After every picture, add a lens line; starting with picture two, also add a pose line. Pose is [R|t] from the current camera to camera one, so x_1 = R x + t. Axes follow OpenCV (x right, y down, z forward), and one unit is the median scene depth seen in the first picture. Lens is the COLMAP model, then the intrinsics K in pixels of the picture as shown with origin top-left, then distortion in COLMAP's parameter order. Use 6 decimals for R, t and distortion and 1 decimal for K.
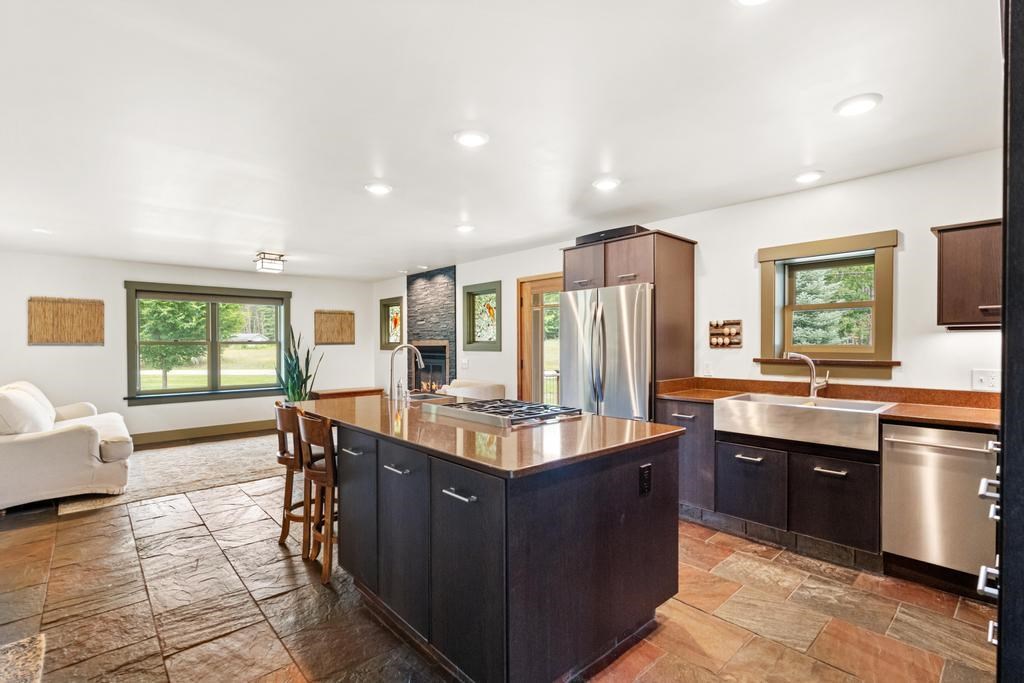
lens RADIAL K [[472.0, 0, 511.8], [0, 472.0, 346.7], [0, 0, 1]] dist [-0.001788, 0.000429]
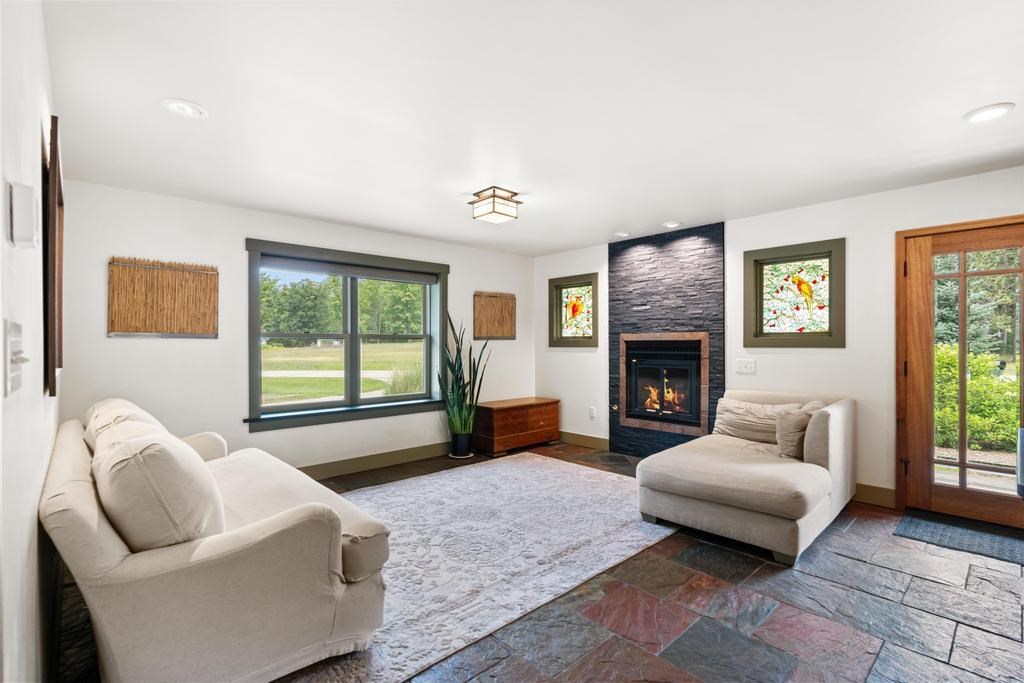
lens RADIAL K [[472.0, 0, 512.8], [0, 472.0, 346.7], [0, 0, 1]] dist [-0.001788, 0.000429]
pose [[0.999890, 0.000651, 0.014831, -0.459805], [-0.000661, 1.000000, 0.000650, 0.007535], [-0.014830, -0.000659, 0.999890, 0.345223]]
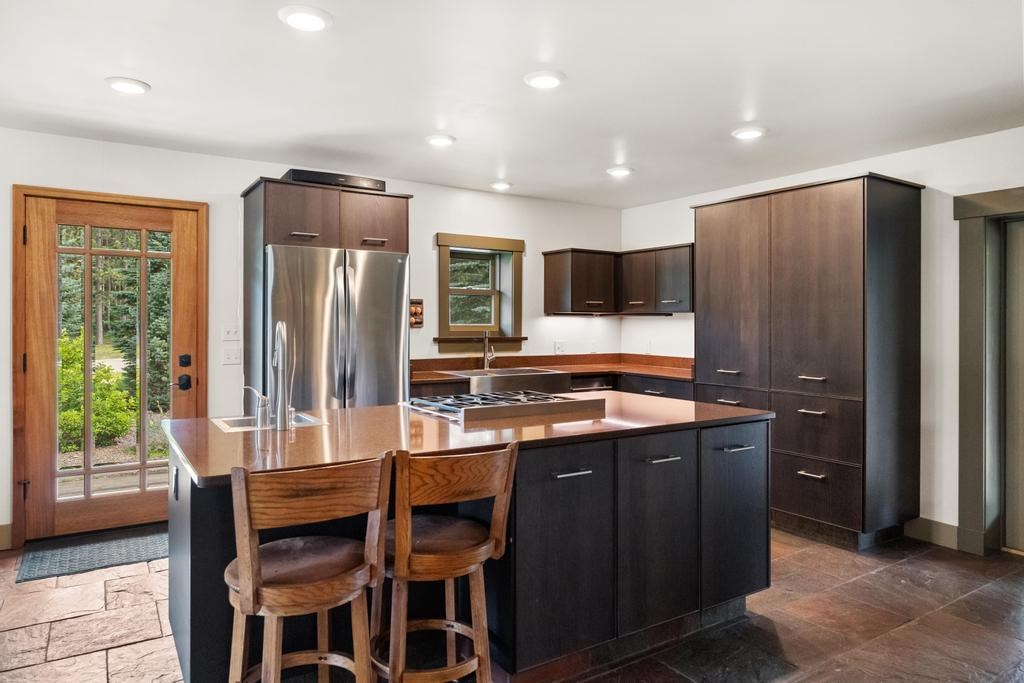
lens RADIAL K [[649.2, 0, 515.0], [0, 649.2, 321.7], [0, 0, 1]] dist [-0.014119, 0.008591]
pose [[0.160035, 0.006564, 0.987090, -0.501454], [0.001452, 0.999975, -0.006885, -0.000187], [-0.987110, 0.002535, 0.160021, 0.356145]]
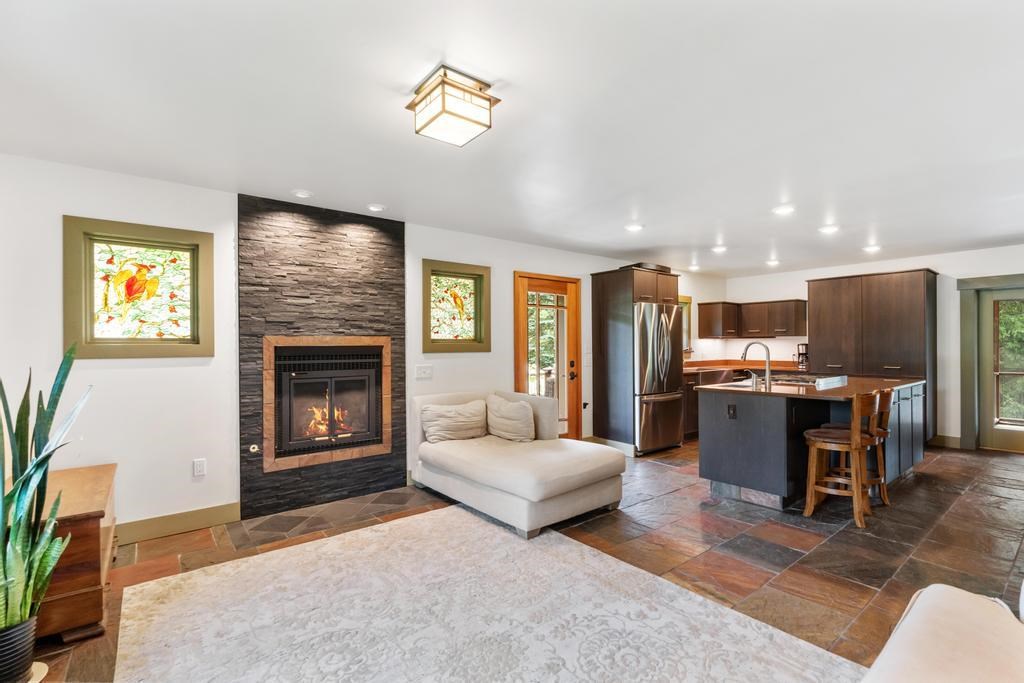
lens RADIAL K [[460.8, 0, 516.6], [0, 460.8, 346.6], [0, 0, 1]] dist [-0.008046, 0.002326]
pose [[0.064422, 0.002212, 0.997920, -0.787447], [0.012260, 0.999920, -0.003007, 0.003146], [-0.997847, 0.012428, 0.064390, 0.855110]]
